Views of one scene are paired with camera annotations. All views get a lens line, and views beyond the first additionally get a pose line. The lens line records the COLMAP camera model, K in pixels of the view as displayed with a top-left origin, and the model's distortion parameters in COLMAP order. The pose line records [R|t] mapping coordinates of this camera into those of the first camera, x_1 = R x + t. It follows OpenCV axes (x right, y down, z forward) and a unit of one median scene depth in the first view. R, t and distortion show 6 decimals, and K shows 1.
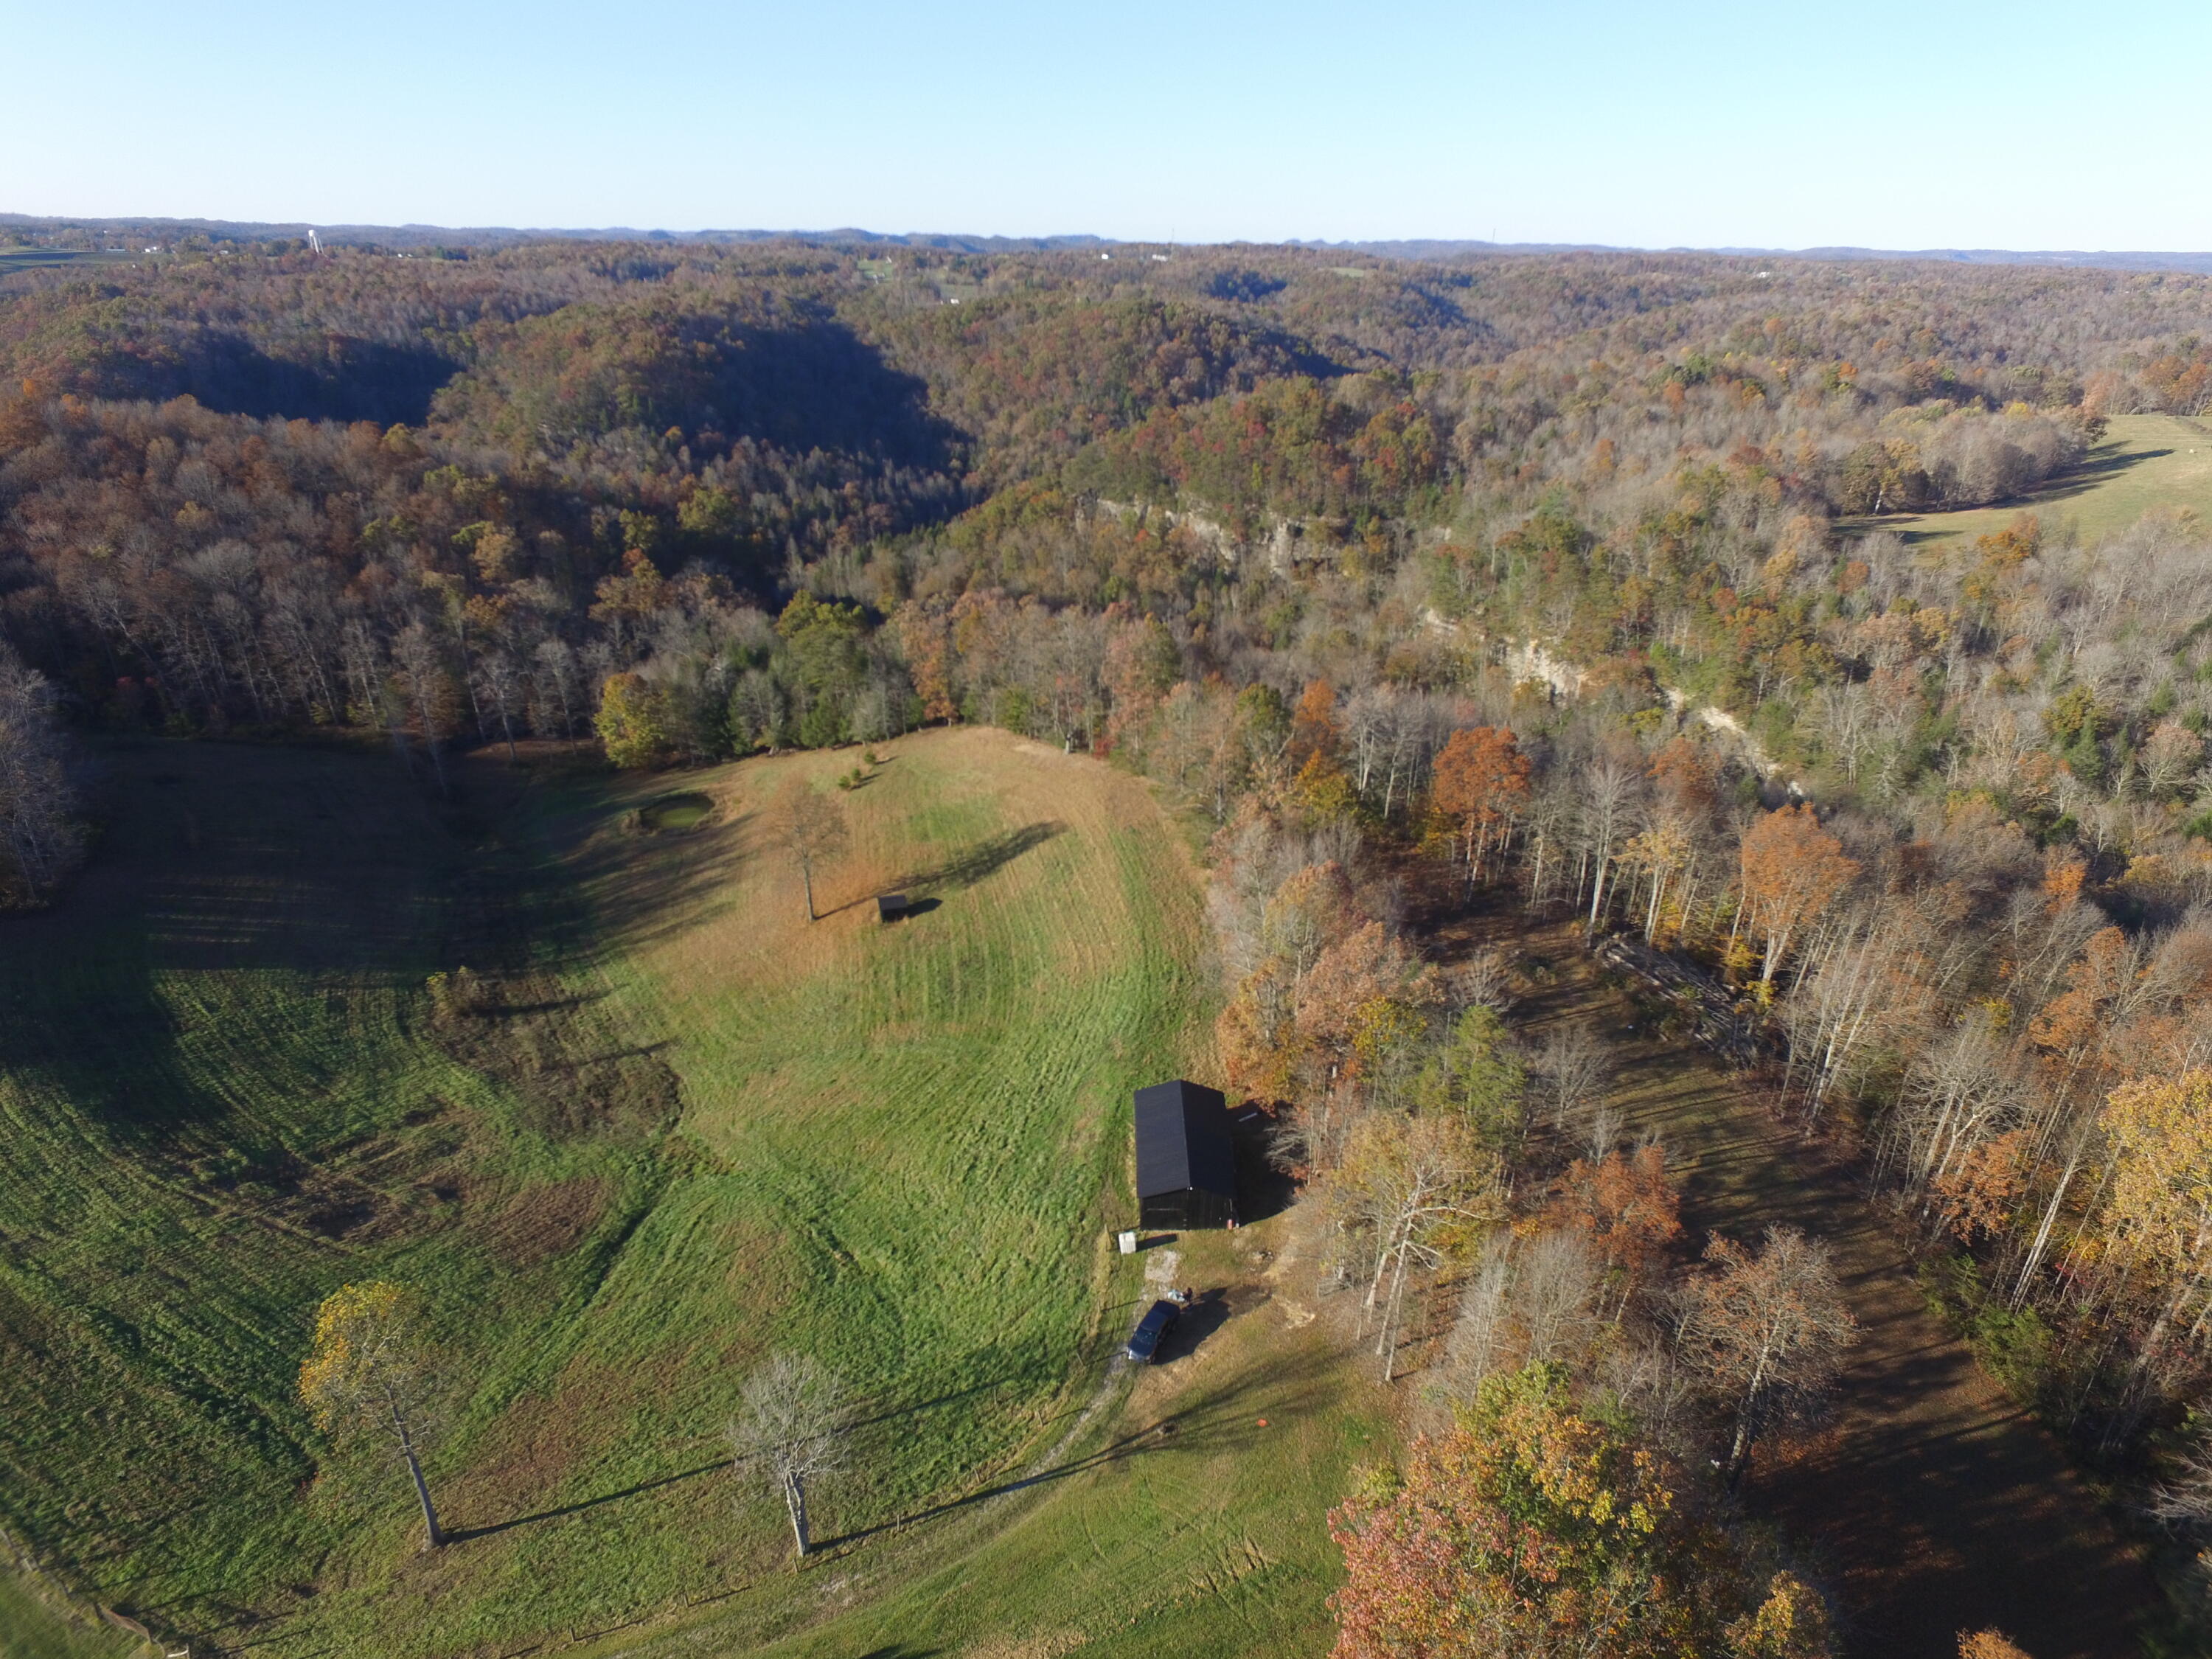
lens RADIAL K [[1278.2, 0, 1111.4], [0, 1278.2, 822.1], [0, 0, 1]] dist [-0.012819, 0.015290]
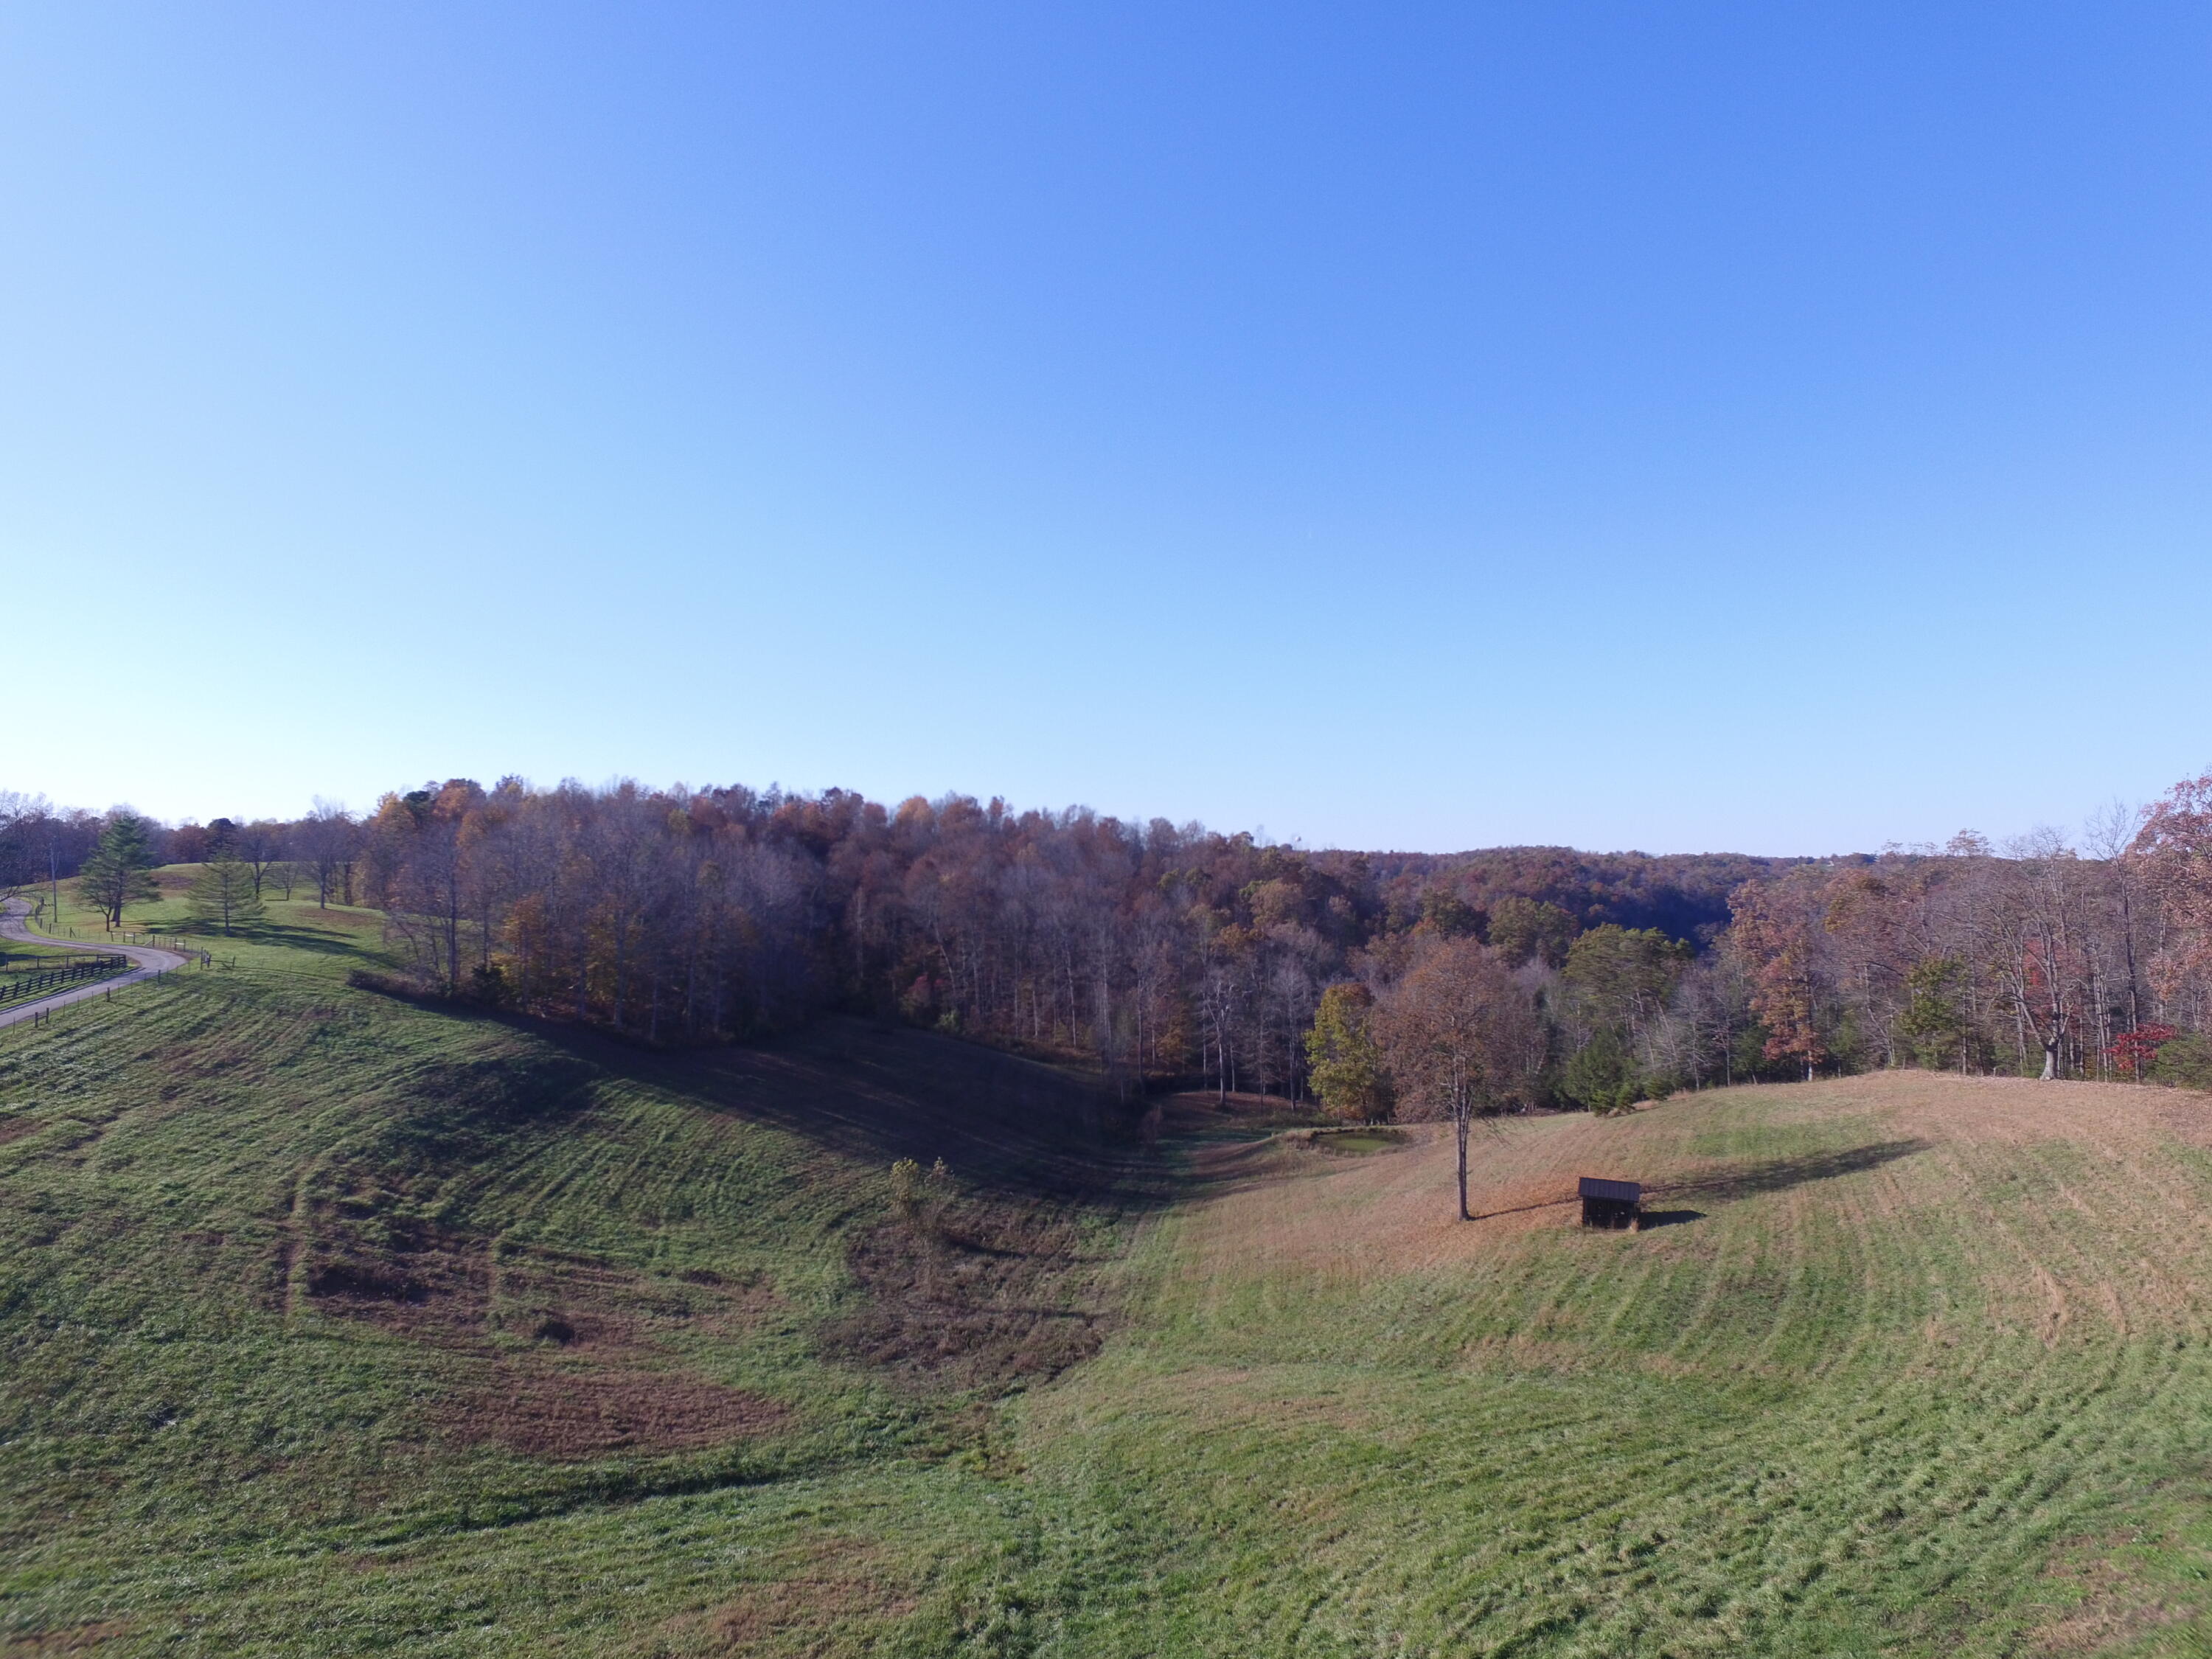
lens RADIAL K [[1278.2, 0, 1109.8], [0, 1278.2, 843.8], [0, 0, 1]] dist [-0.012819, 0.015290]
pose [[0.780008, -0.016267, -0.625558, -0.006523], [-0.260143, 0.900757, -0.347796, 0.136847], [0.569133, 0.434018, 0.698366, 0.392702]]
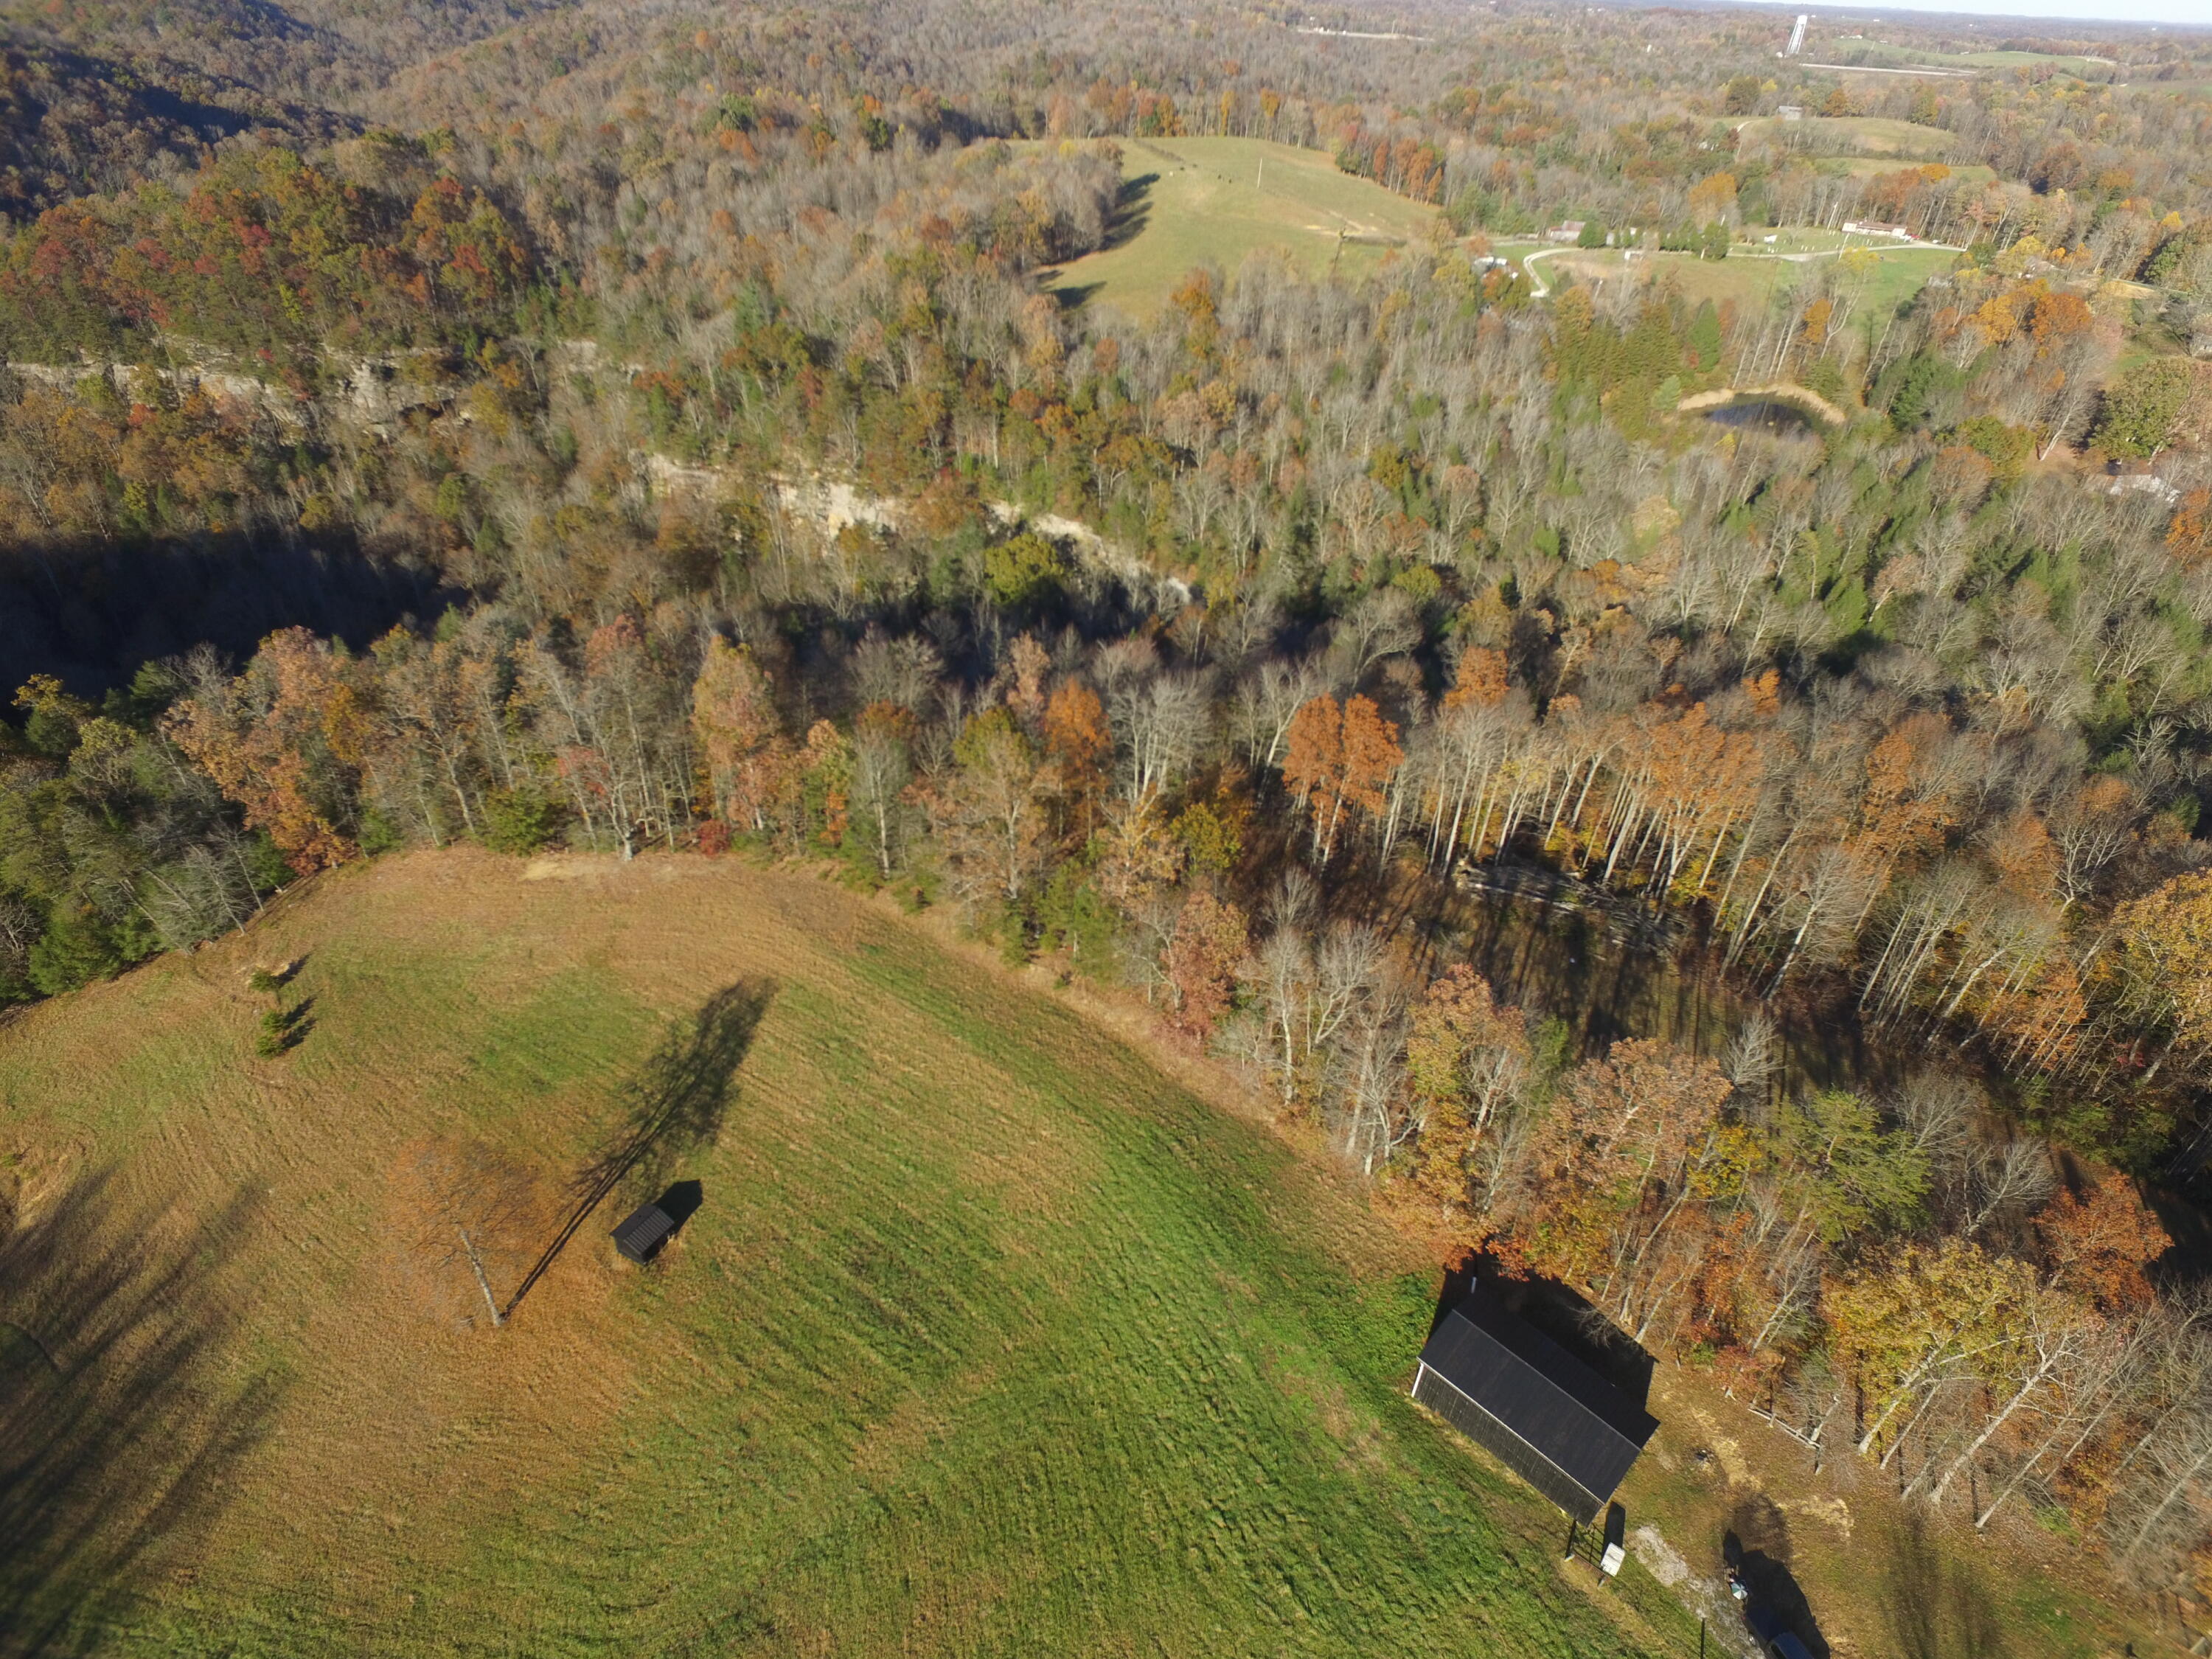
lens RADIAL K [[1278.2, 0, 1108.8], [0, 1278.2, 818.2], [0, 0, 1]] dist [-0.012819, 0.015290]
pose [[0.706202, -0.377379, 0.599052, -0.254482], [0.257788, 0.925083, 0.278869, -0.198043], [-0.659412, -0.042510, 0.750579, 0.318575]]
